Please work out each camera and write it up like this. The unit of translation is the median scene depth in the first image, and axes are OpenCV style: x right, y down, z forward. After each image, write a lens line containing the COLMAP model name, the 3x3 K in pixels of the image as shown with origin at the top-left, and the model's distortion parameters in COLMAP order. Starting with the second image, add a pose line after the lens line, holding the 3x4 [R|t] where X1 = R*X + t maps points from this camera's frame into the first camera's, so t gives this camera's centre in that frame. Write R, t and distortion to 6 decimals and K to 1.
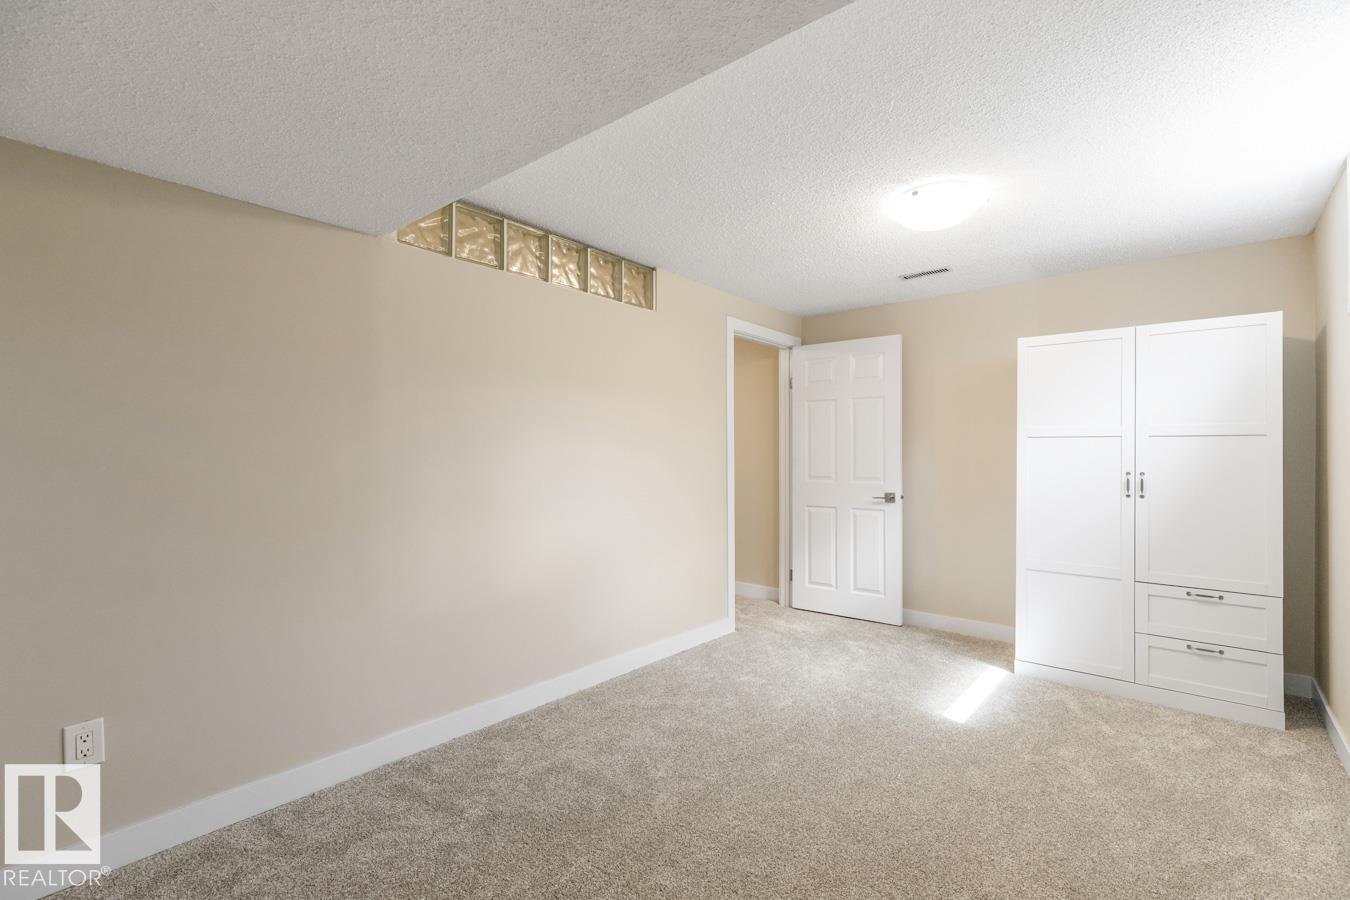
lens RADIAL K [[615.5, 0, 675.3], [0, 615.5, 459.9], [0, 0, 1]] dist [0.004718, 0.000113]
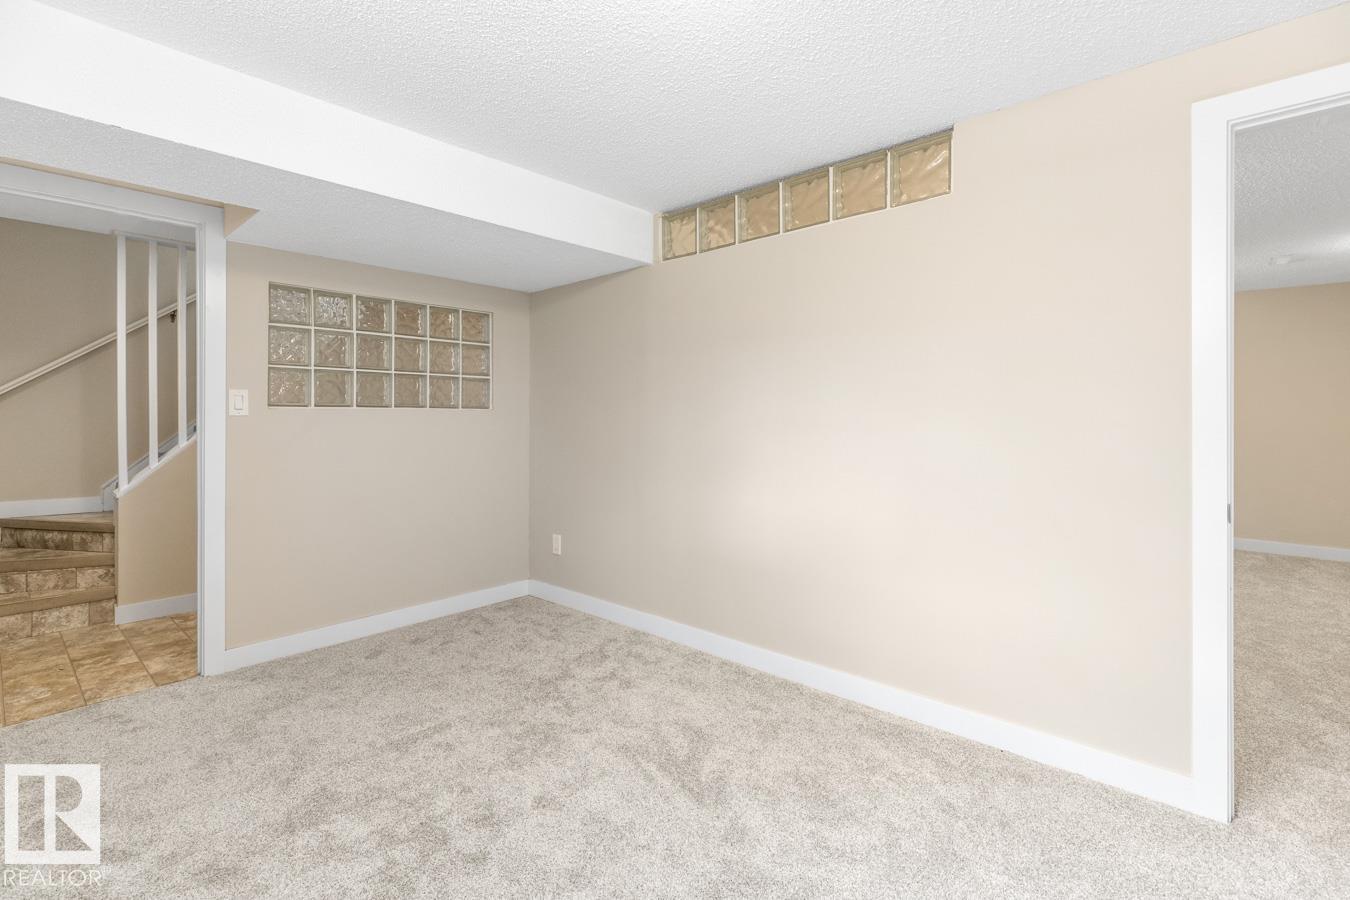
lens RADIAL K [[614.0, 0, 679.5], [0, 614.0, 431.5], [0, 0, 1]] dist [0.001268, -0.000054]
pose [[-0.026787, 0.018846, -0.999463, 0.803035], [-0.011680, 0.999748, 0.019164, -0.000992], [0.999573, 0.012187, -0.026560, 0.940729]]
